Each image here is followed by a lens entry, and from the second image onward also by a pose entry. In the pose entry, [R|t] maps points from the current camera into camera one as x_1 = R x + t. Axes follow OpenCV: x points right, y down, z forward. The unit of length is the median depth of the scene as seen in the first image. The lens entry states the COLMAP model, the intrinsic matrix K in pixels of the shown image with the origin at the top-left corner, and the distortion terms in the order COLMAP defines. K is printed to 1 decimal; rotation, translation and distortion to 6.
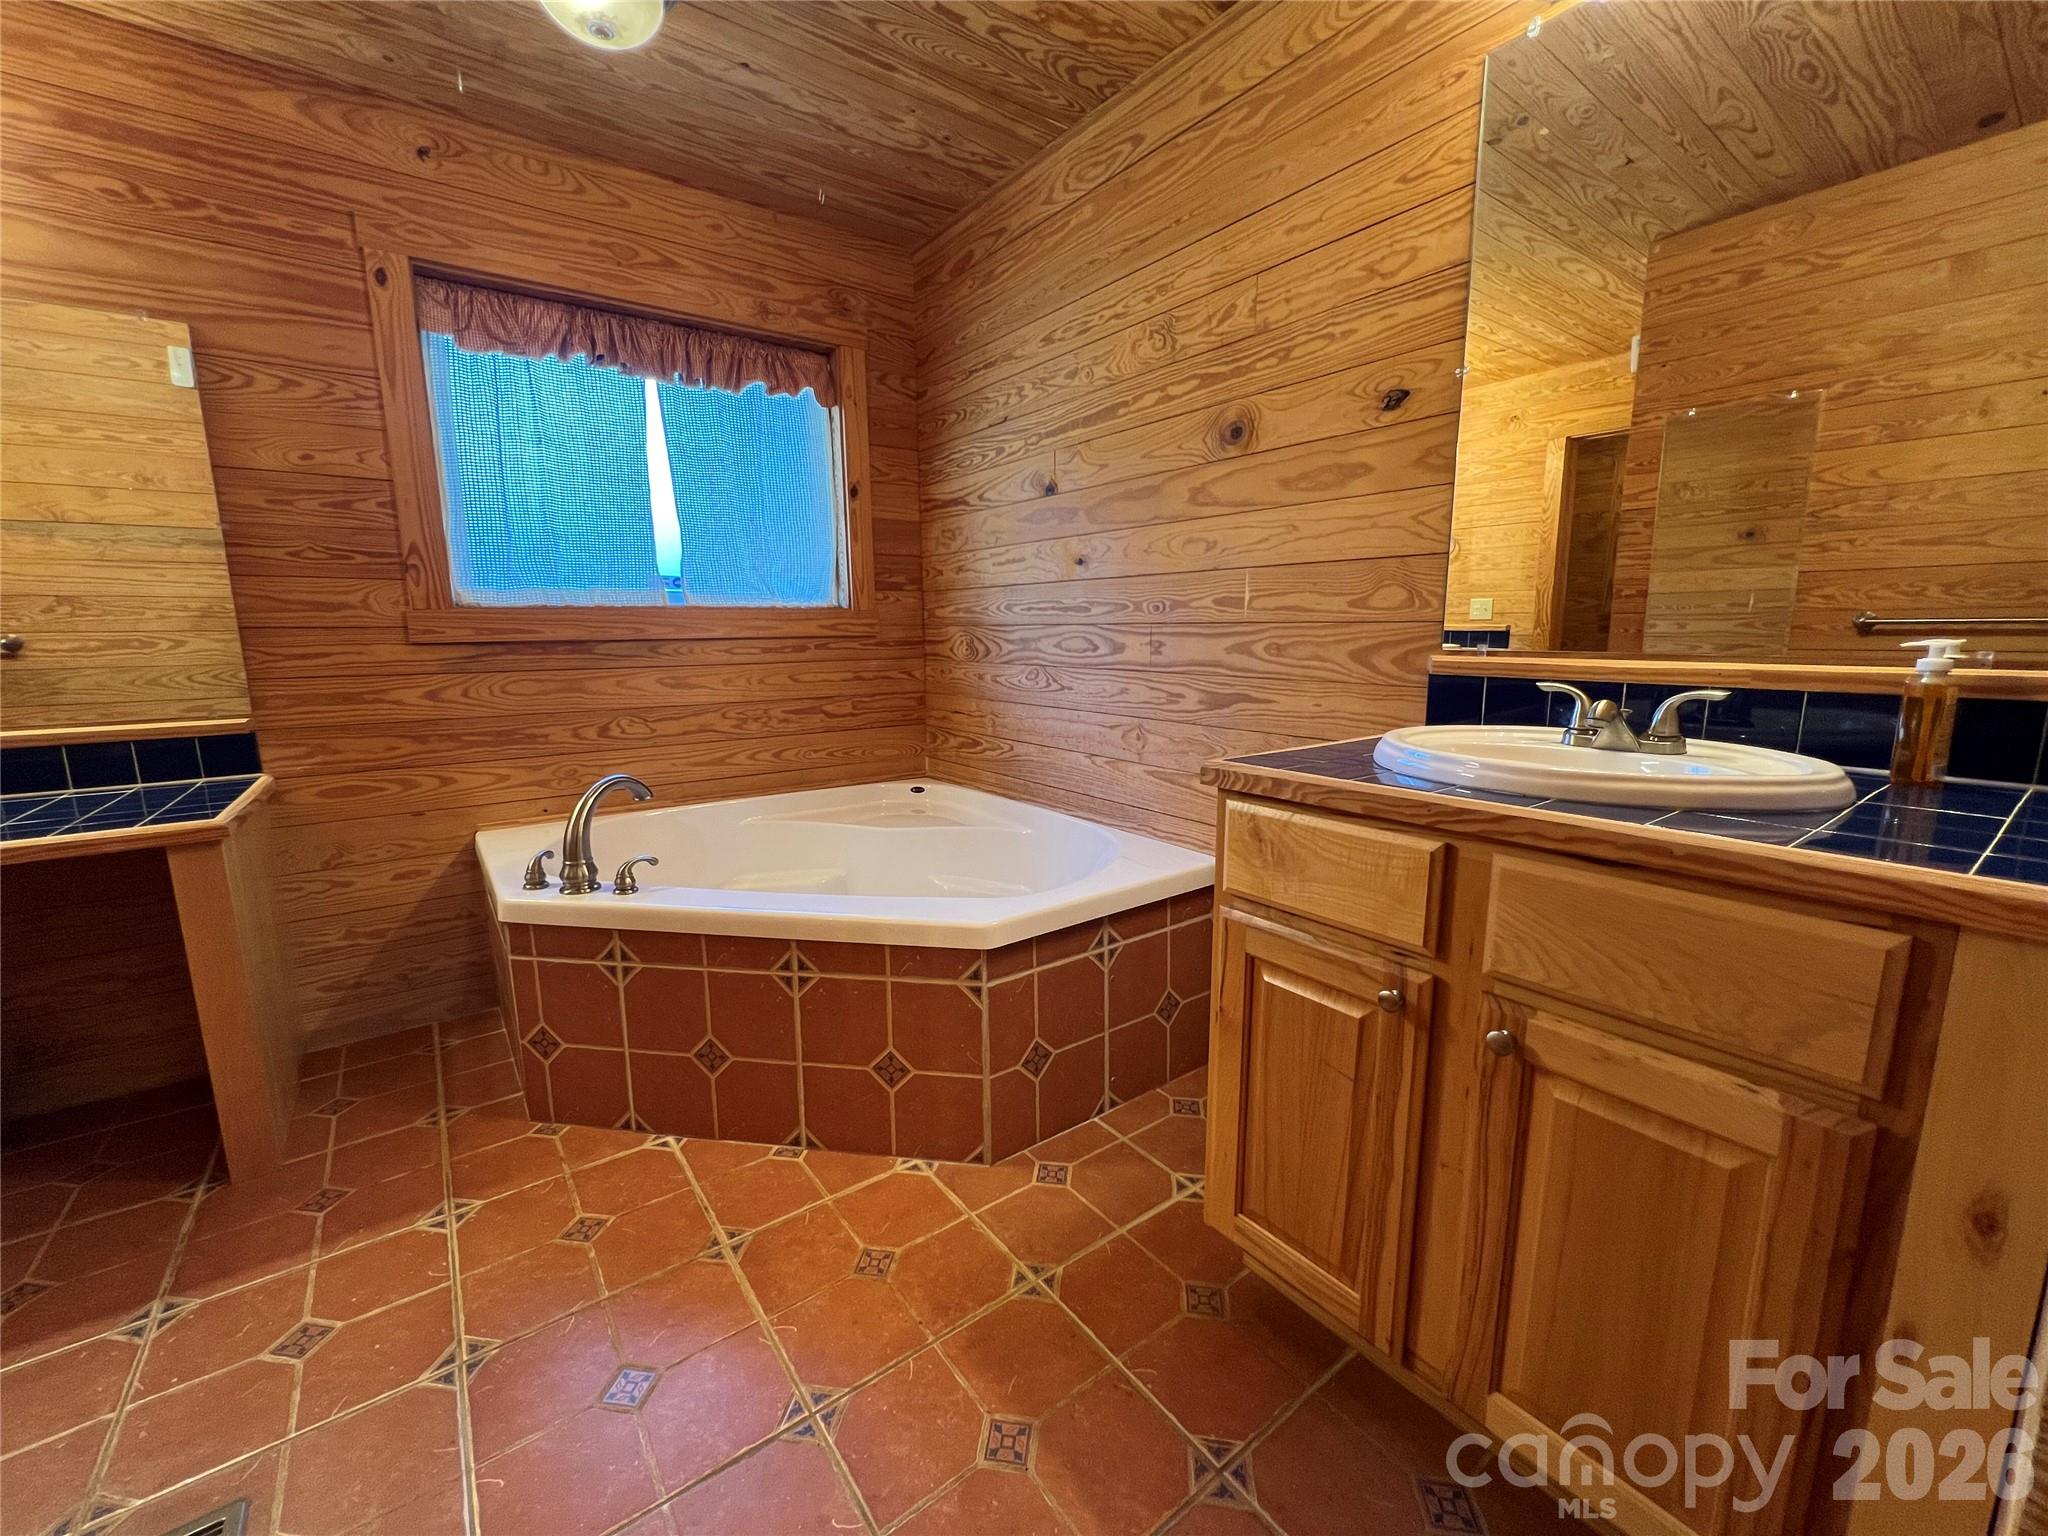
lens RADIAL K [[818.9, 0, 1016.1], [0, 818.9, 766.6], [0, 0, 1]] dist [-0.001607, 0.000018]
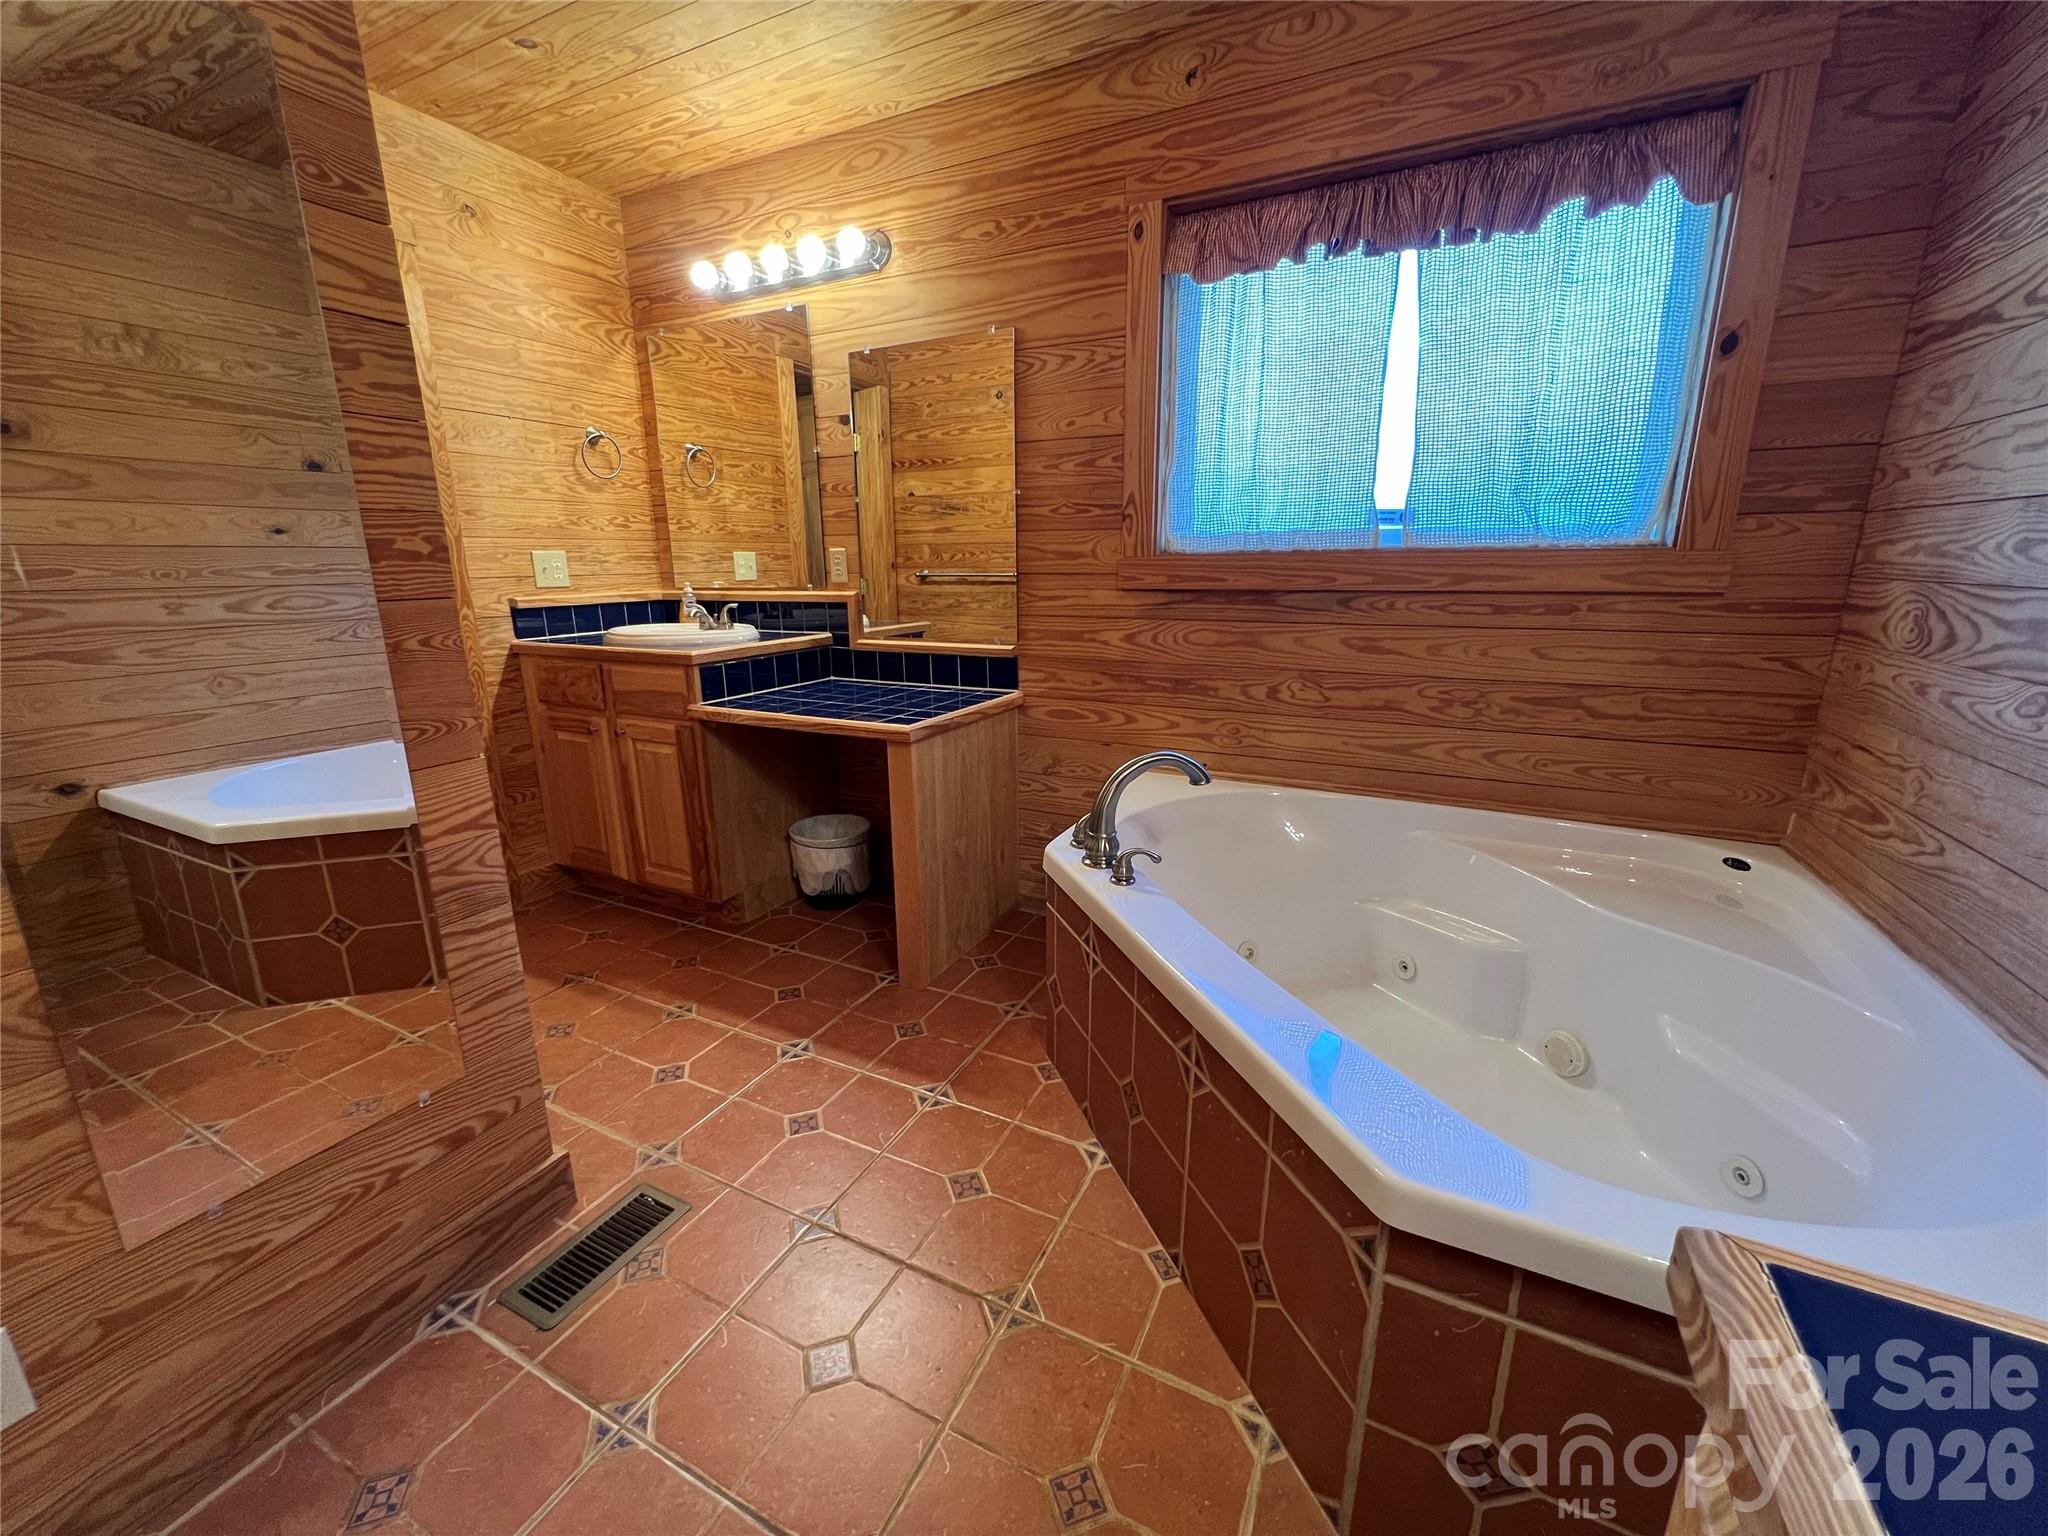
lens RADIAL K [[818.9, 0, 1016.1], [0, 818.9, 766.6], [0, 0, 1]] dist [-0.001607, 0.000018]
pose [[0.450883, 0.223793, -0.864072, 0.172875], [-0.144327, 0.973599, 0.176848, -0.087140], [0.880837, 0.044971, 0.471279, 0.352909]]
